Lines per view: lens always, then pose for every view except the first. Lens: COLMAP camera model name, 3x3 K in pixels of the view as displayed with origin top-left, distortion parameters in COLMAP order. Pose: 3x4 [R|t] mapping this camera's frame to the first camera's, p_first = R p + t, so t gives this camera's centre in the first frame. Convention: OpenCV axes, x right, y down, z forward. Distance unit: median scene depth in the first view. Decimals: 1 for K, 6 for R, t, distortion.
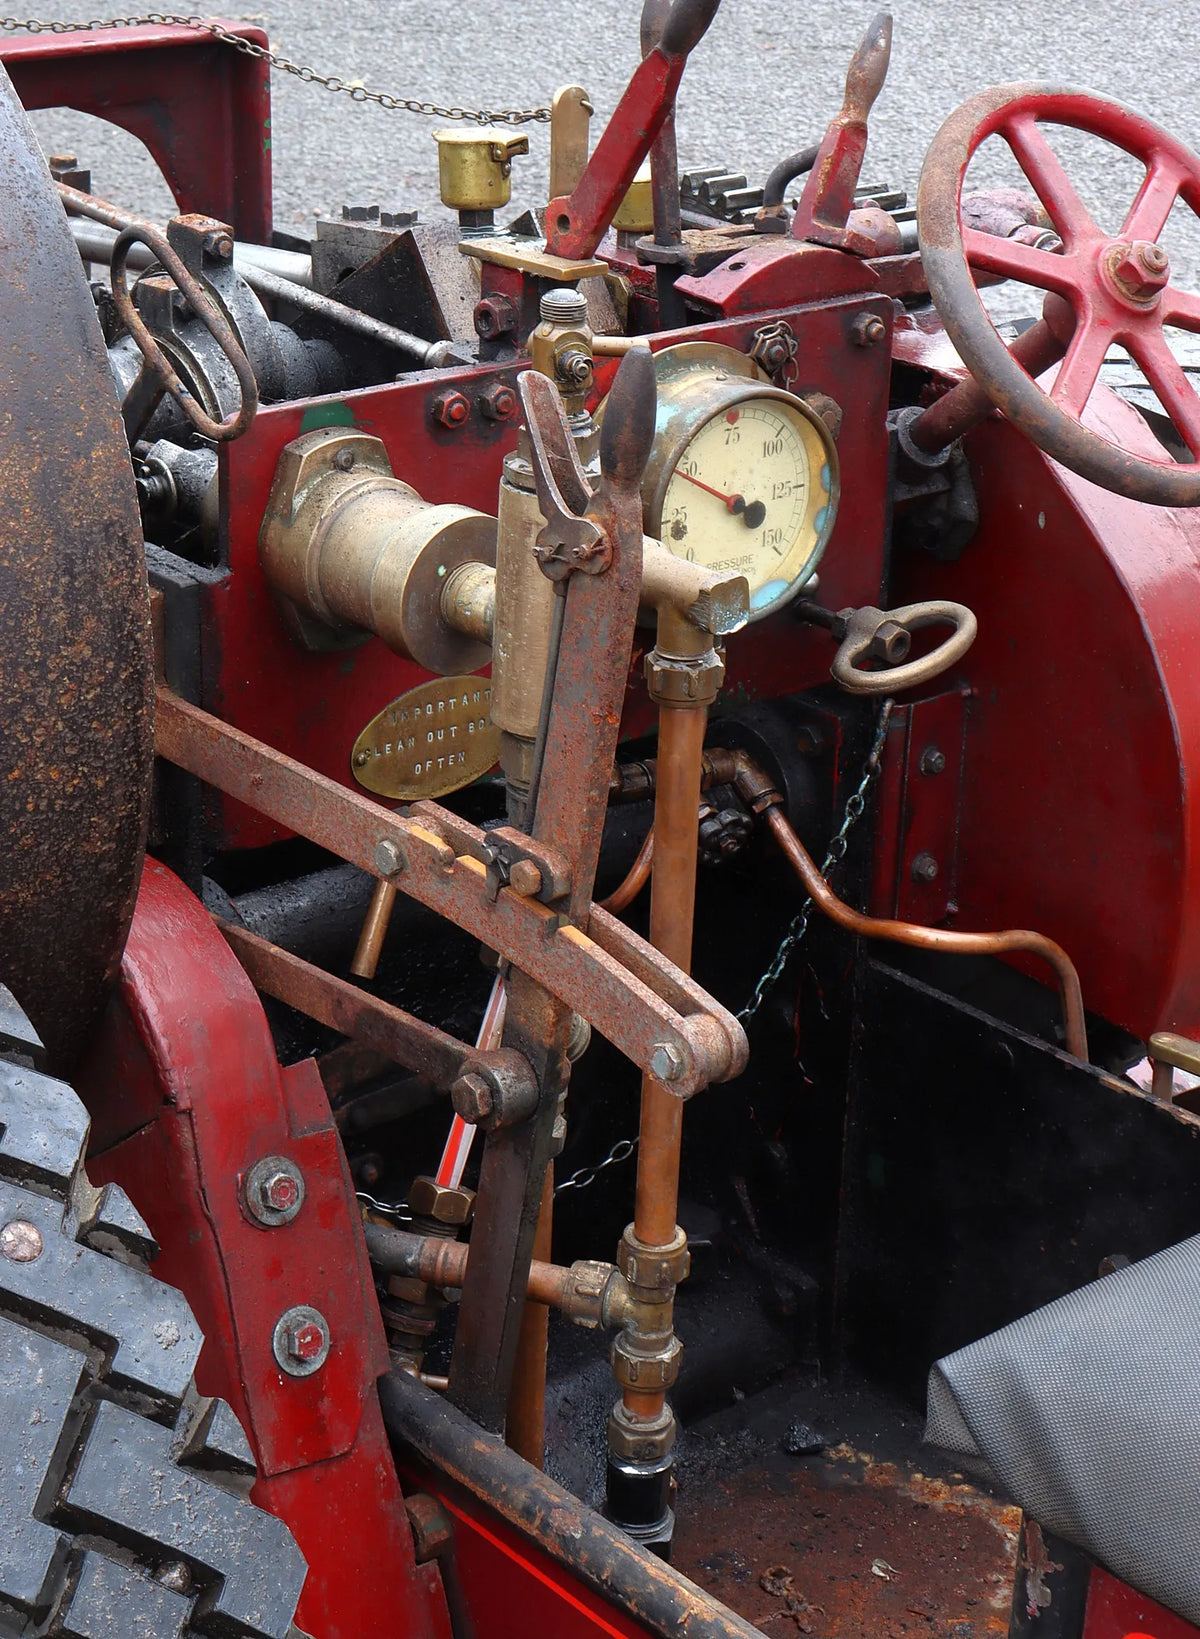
lens RADIAL K [[3143.3, 0, 600.4], [0, 3143.3, 676.0], [0, 0, 1]] dist [0.056297, 0.269805]
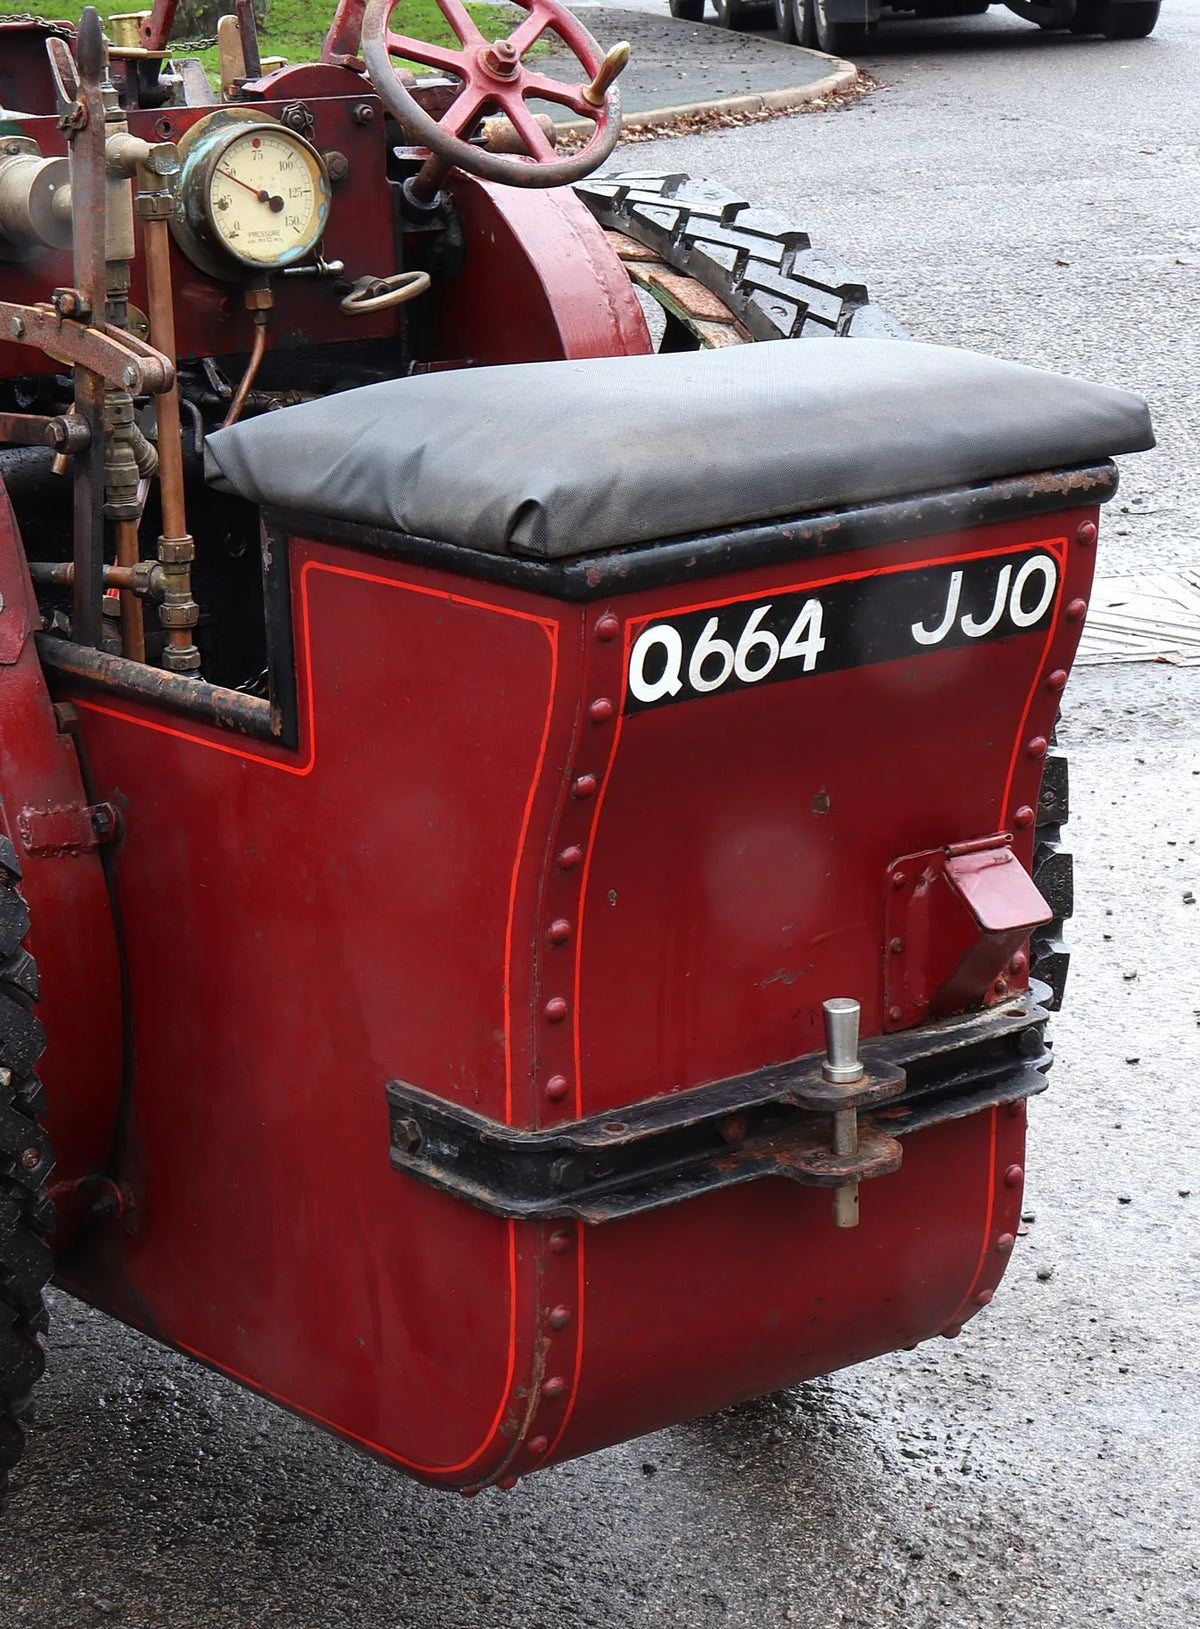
lens RADIAL K [[3576.4, 0, 600.0], [0, 3576.4, 814.5], [0, 0, 1]] dist [0.081346, 0.640568]
pose [[0.994272, -0.043483, -0.097635, 0.400831], [0.032783, 0.993541, -0.108639, 0.498649], [0.101728, 0.104816, 0.989275, -0.892296]]
